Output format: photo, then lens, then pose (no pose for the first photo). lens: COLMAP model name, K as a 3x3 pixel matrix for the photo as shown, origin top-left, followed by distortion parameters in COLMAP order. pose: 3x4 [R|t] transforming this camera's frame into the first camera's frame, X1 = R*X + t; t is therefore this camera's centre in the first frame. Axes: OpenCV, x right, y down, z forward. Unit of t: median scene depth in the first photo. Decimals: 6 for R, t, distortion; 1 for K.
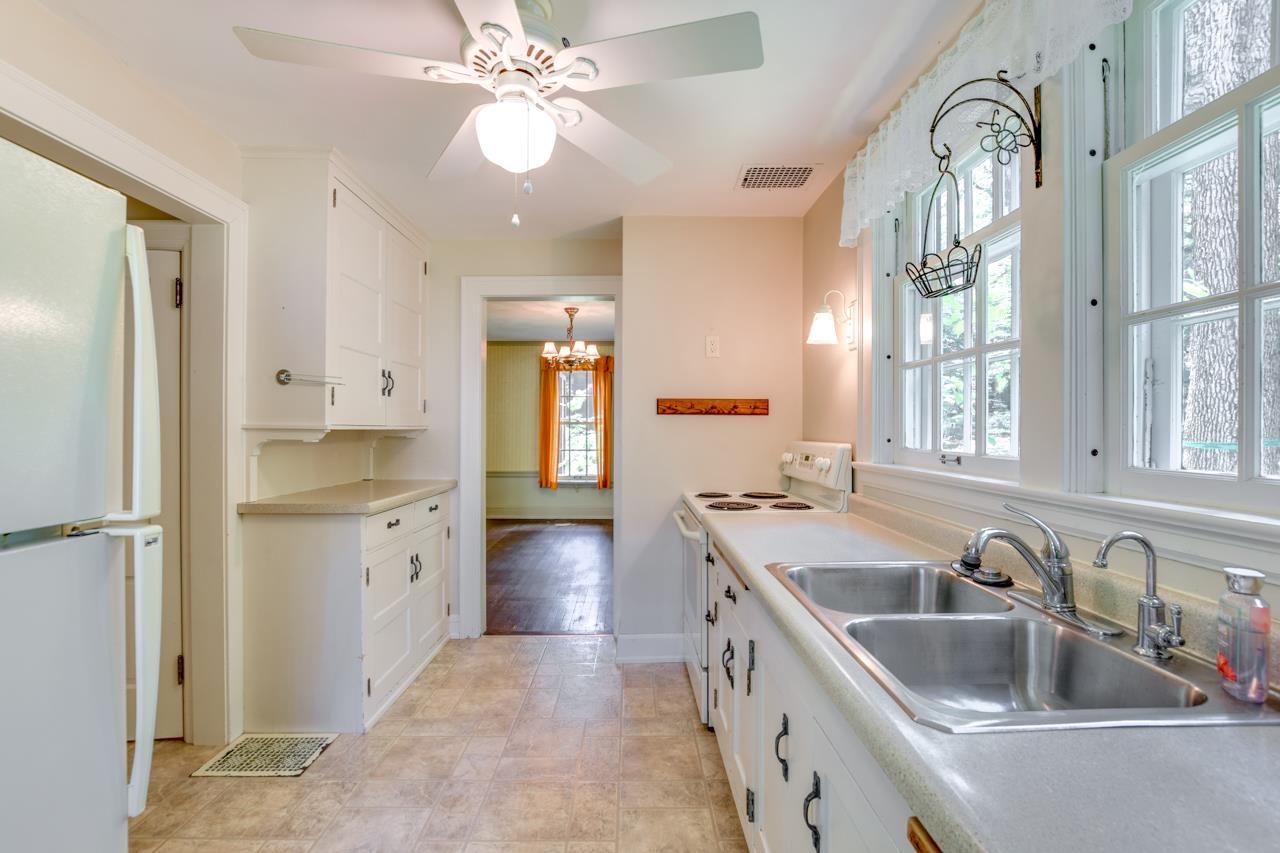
lens RADIAL K [[567.0, 0, 645.4], [0, 567.0, 429.4], [0, 0, 1]] dist [-0.026627, 0.006074]
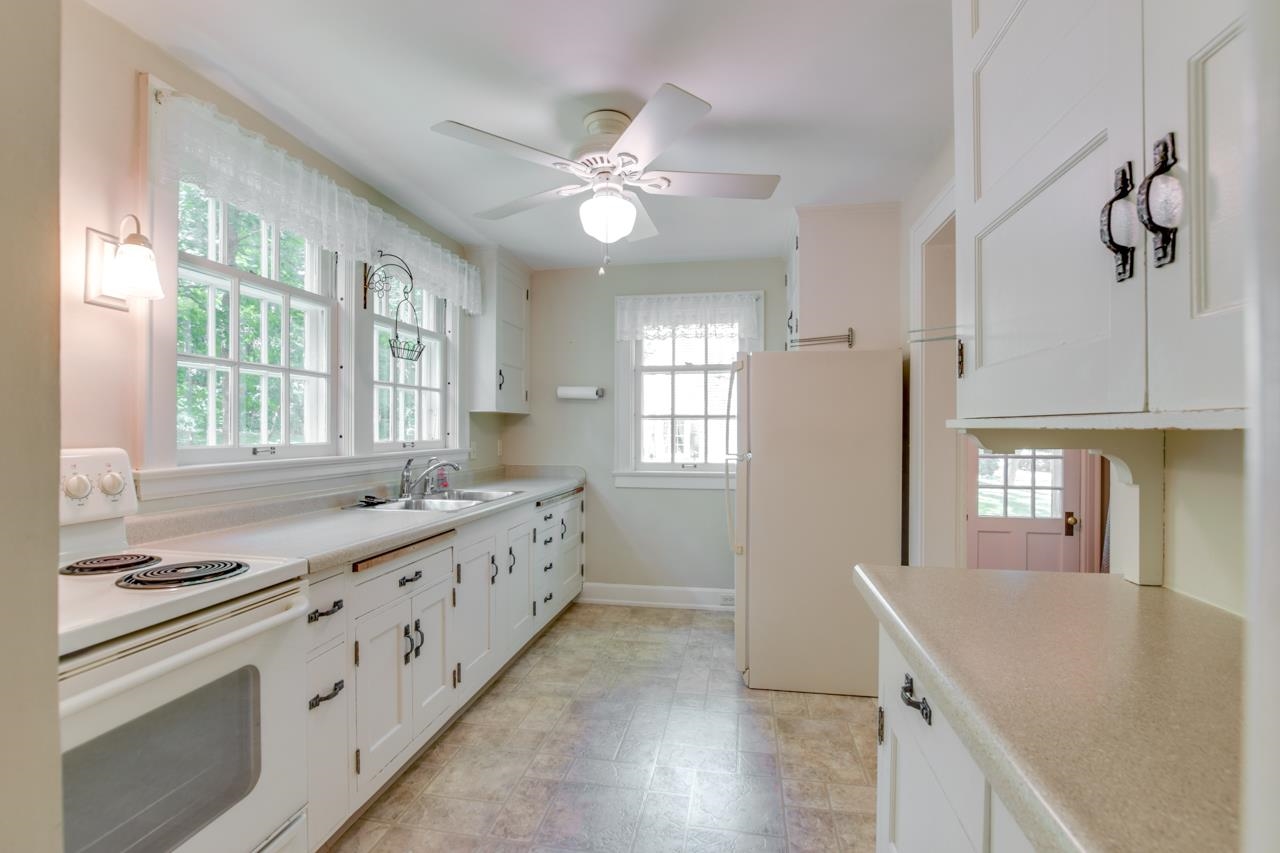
lens RADIAL K [[567.0, 0, 638.7], [0, 567.0, 431.1], [0, 0, 1]] dist [-0.026627, 0.006074]
pose [[-0.976829, -0.003031, 0.213998, -0.501137], [-0.002000, 0.999985, 0.005033, 0.003757], [-0.214010, 0.004489, -0.976821, 2.577940]]
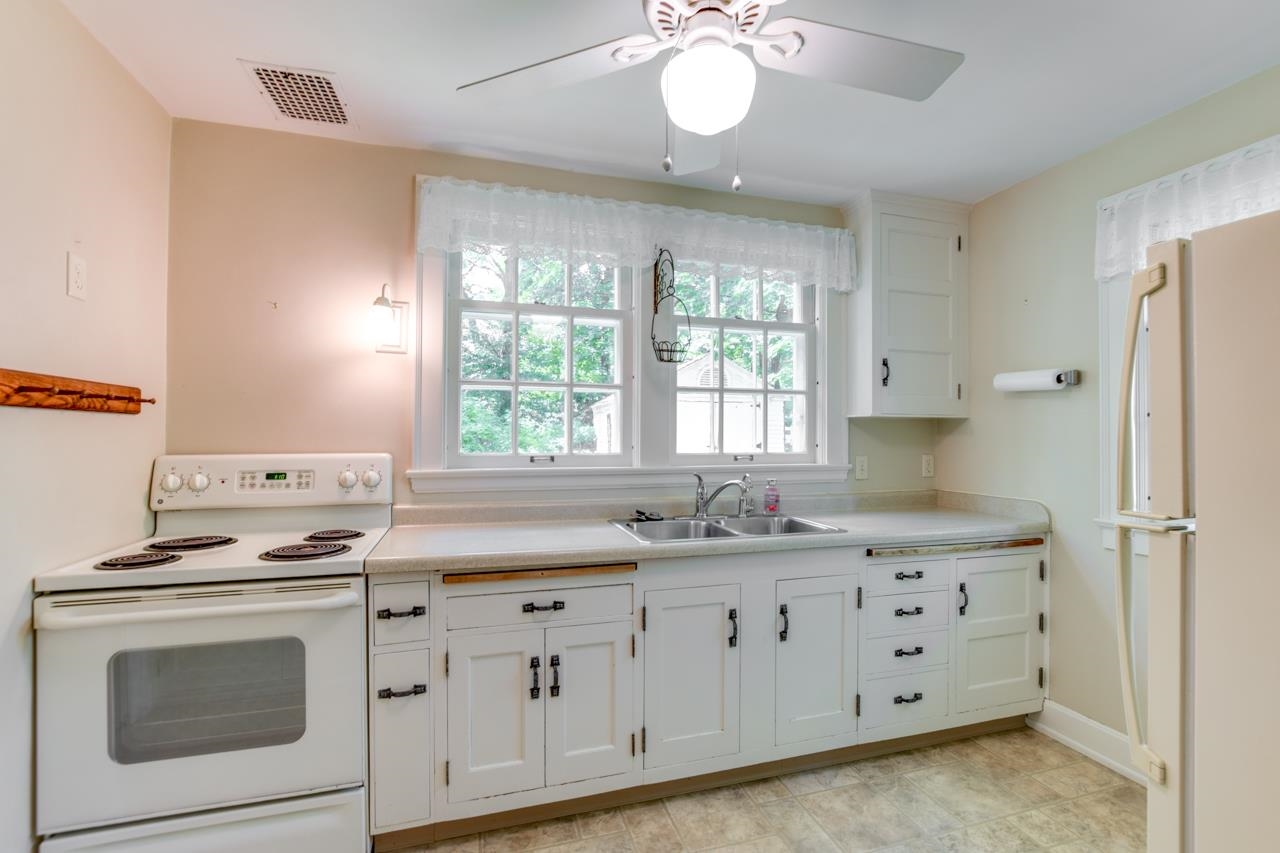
lens RADIAL K [[567.0, 0, 643.6], [0, 567.0, 430.7], [0, 0, 1]] dist [-0.026627, 0.006074]
pose [[-0.256296, 0.004906, 0.966586, -0.819979], [-0.002197, 0.999982, -0.005658, -0.006988], [-0.966596, -0.003574, -0.256281, 1.742883]]
